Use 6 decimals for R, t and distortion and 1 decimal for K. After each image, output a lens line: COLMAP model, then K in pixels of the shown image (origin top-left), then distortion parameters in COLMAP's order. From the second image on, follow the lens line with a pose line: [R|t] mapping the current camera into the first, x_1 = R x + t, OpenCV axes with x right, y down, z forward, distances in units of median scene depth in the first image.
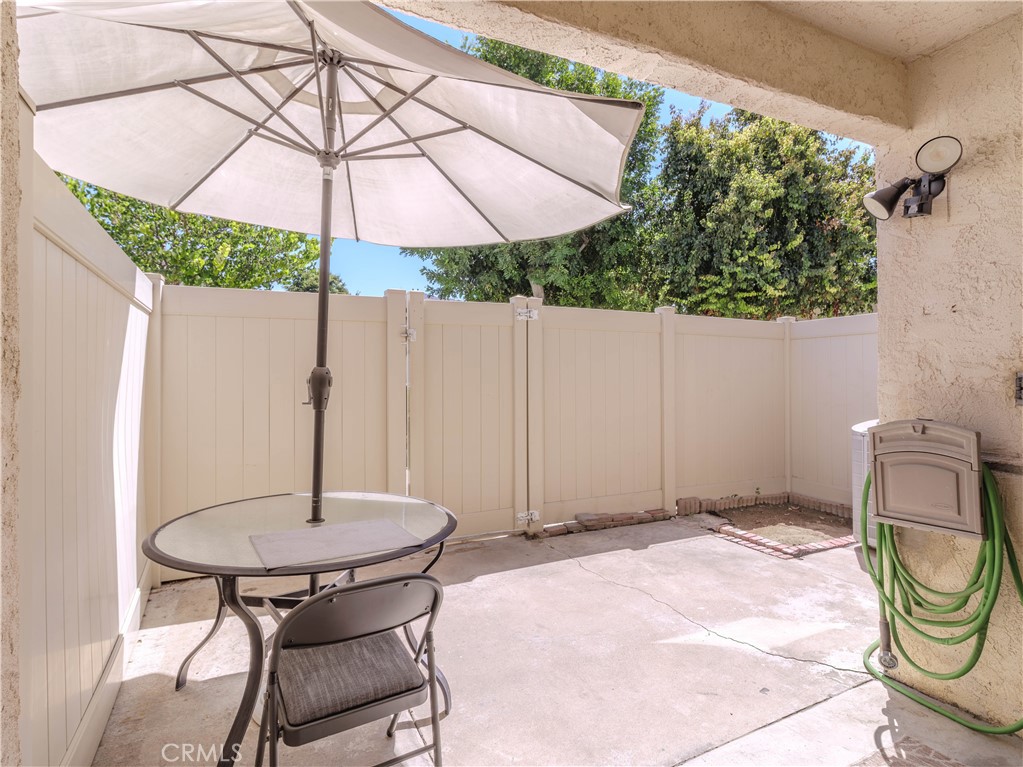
lens RADIAL K [[497.3, 0, 510.8], [0, 497.3, 372.3], [0, 0, 1]] dist [-0.000638, -0.000214]
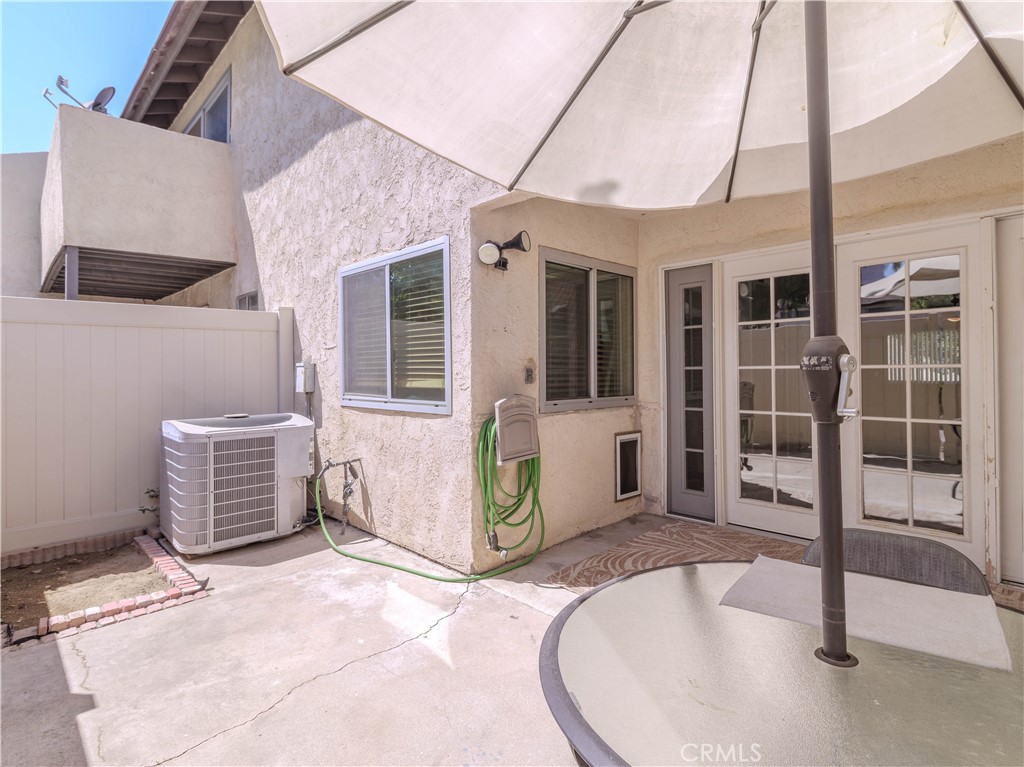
lens RADIAL K [[497.8, 0, 511.3], [0, 497.8, 372.3], [0, 0, 1]] dist [-0.000638, -0.000214]
pose [[-0.278746, 0.011234, 0.960299, -0.406850], [0.009445, 0.999915, -0.008955, 0.017697], [-0.960318, 0.006574, -0.278829, 0.780819]]
